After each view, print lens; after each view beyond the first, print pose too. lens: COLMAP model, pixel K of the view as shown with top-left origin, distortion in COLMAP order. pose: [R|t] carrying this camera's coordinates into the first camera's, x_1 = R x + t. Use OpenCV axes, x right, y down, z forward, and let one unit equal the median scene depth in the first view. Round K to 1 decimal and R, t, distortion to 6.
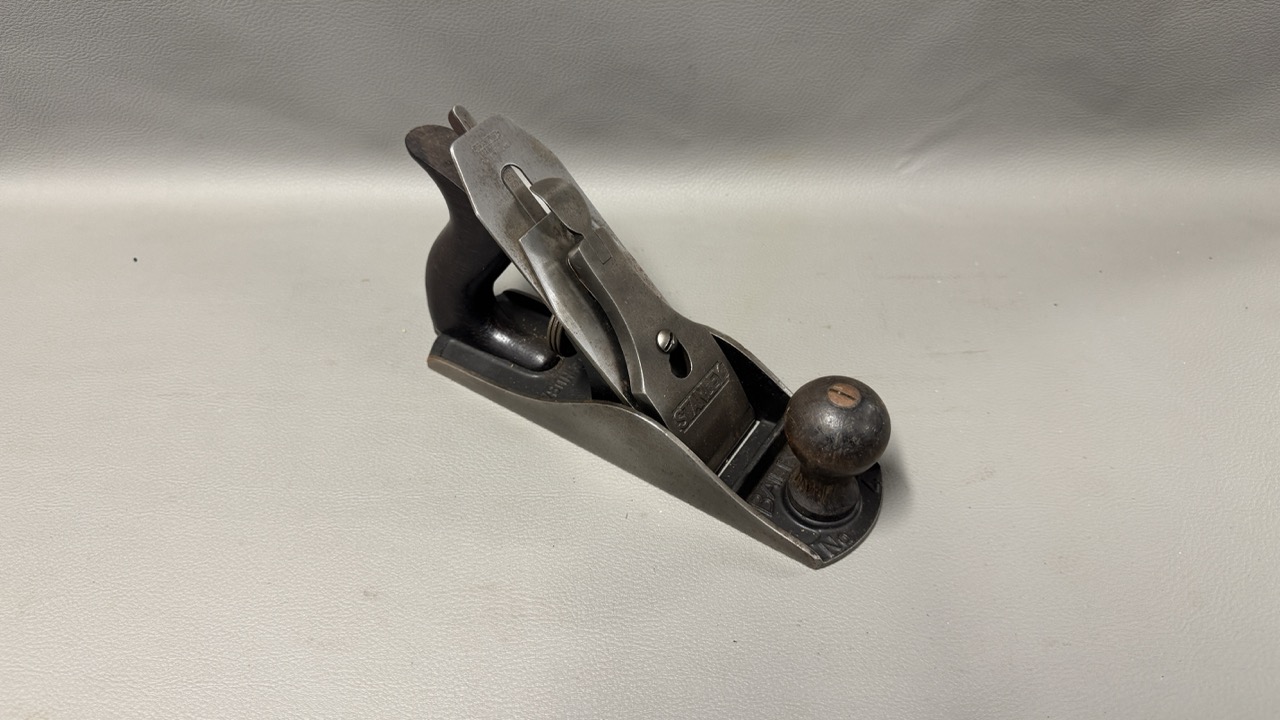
lens RADIAL K [[943.7, 0, 636.8], [0, 943.7, 364.6], [0, 0, 1]] dist [0.006910, -0.040961]
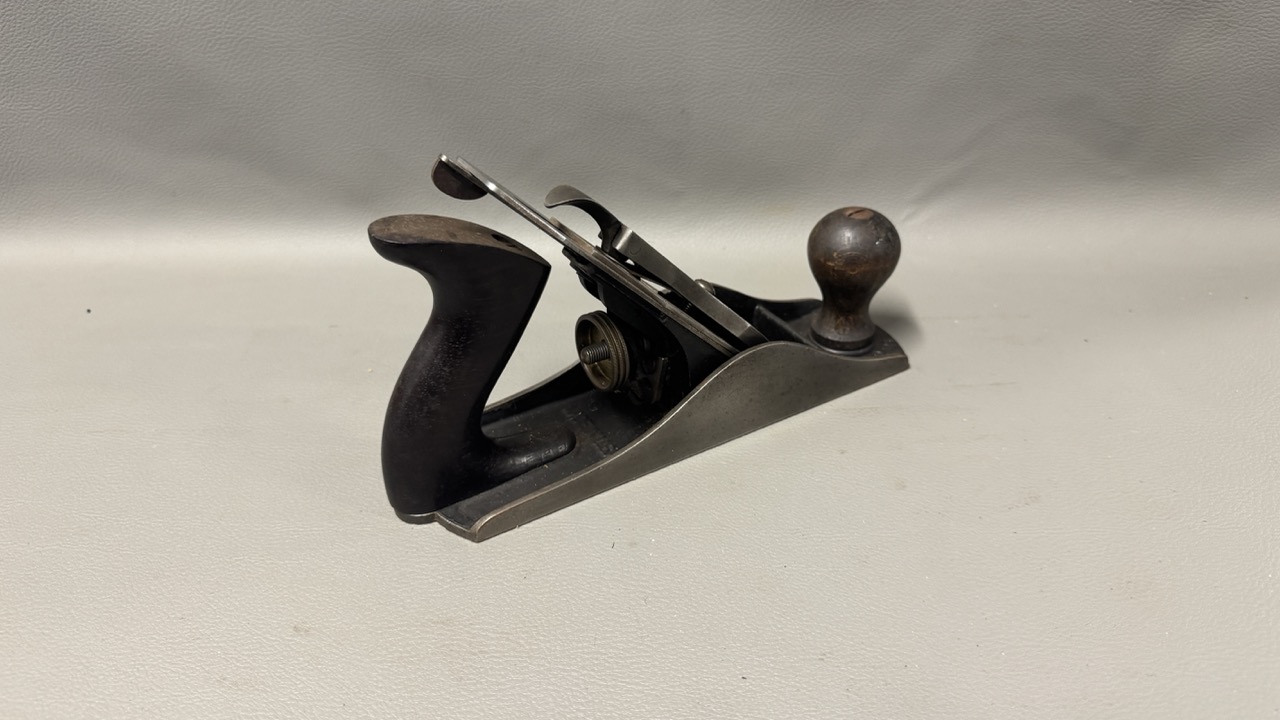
lens RADIAL K [[950.2, 0, 640.0], [0, 950.2, 360.0], [0, 0, 1]] dist [-0.026140, 0.004237]
pose [[0.999989, -0.004518, 0.001560, 0.014020], [0.004741, 0.979116, -0.203249, 0.180988], [-0.000609, 0.203254, 0.979126, 0.140743]]
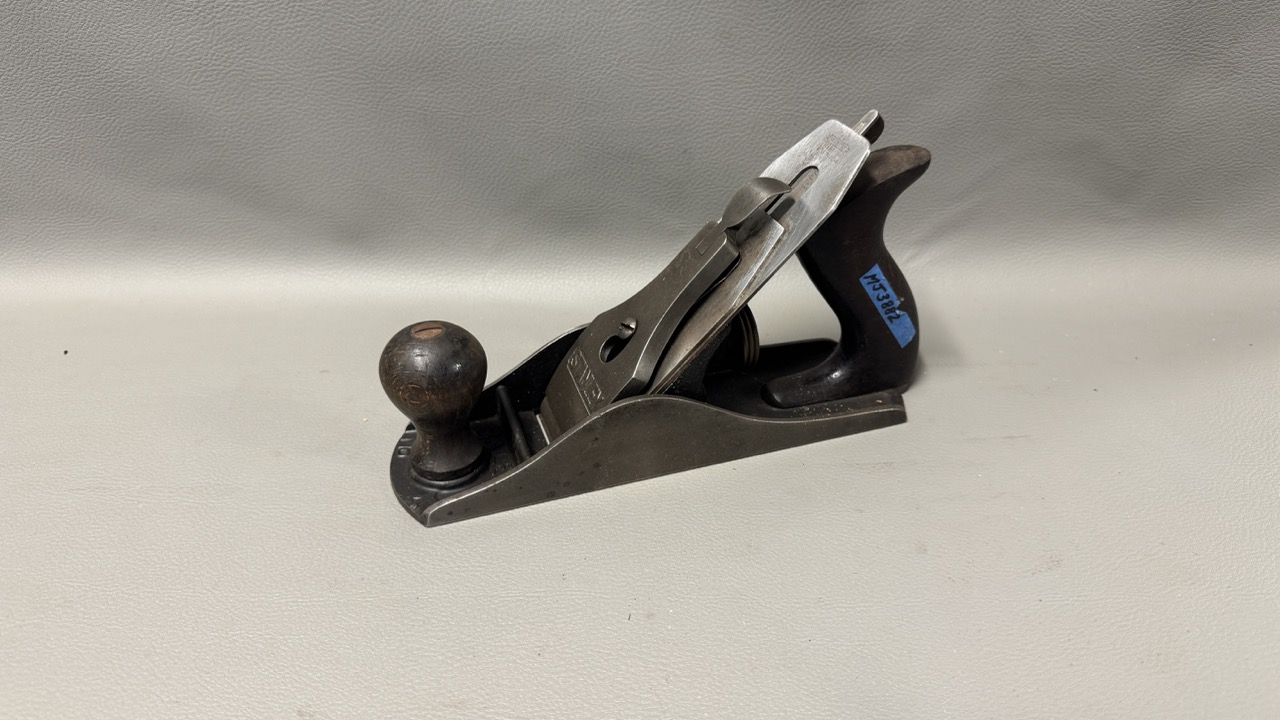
lens RADIAL K [[949.8, 0, 640.0], [0, 949.8, 360.0], [0, 0, 1]] dist [-0.016231, -0.006612]
pose [[0.999333, -0.002049, 0.036455, -0.032671], [0.009625, 0.977891, -0.208895, 0.121809], [-0.035221, 0.209107, 0.977258, 0.161035]]
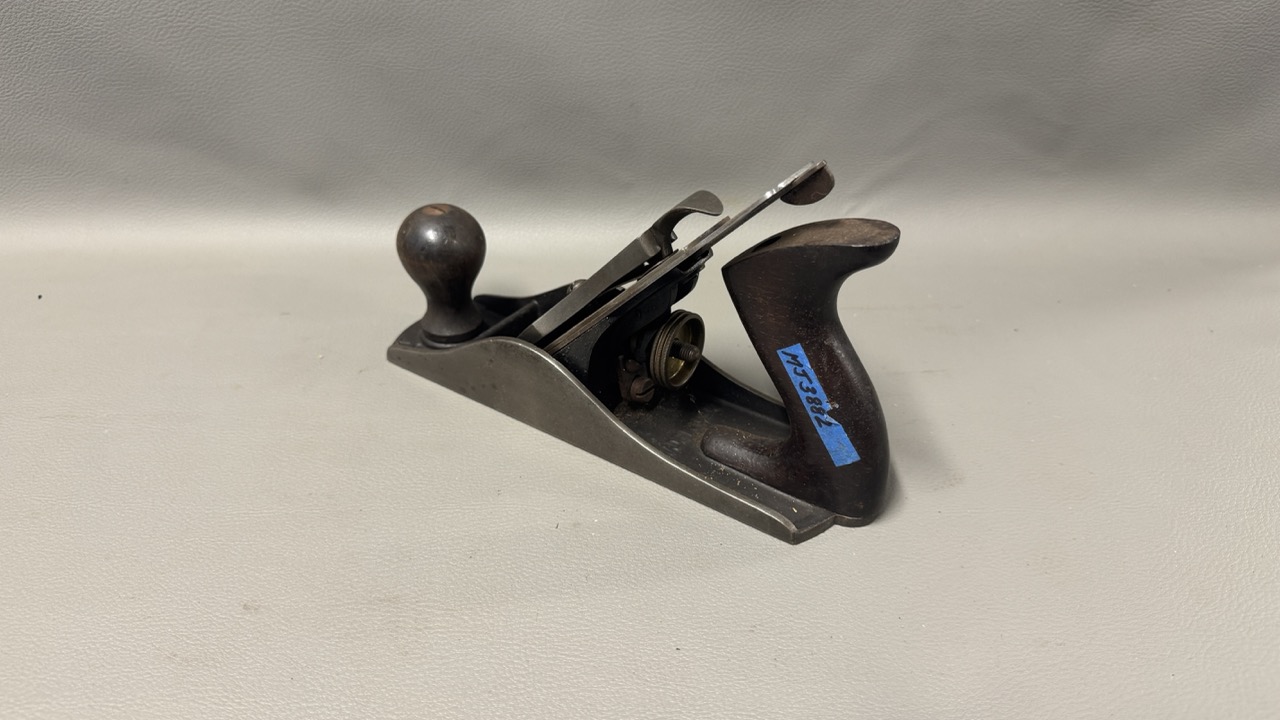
lens RADIAL K [[950.2, 0, 640.0], [0, 950.2, 360.0], [0, 0, 1]] dist [-0.026140, 0.004237]
pose [[0.999192, -0.002289, 0.040138, 0.034240], [0.009985, 0.981225, -0.192608, 0.190821], [-0.038943, 0.192853, 0.980455, 0.108354]]
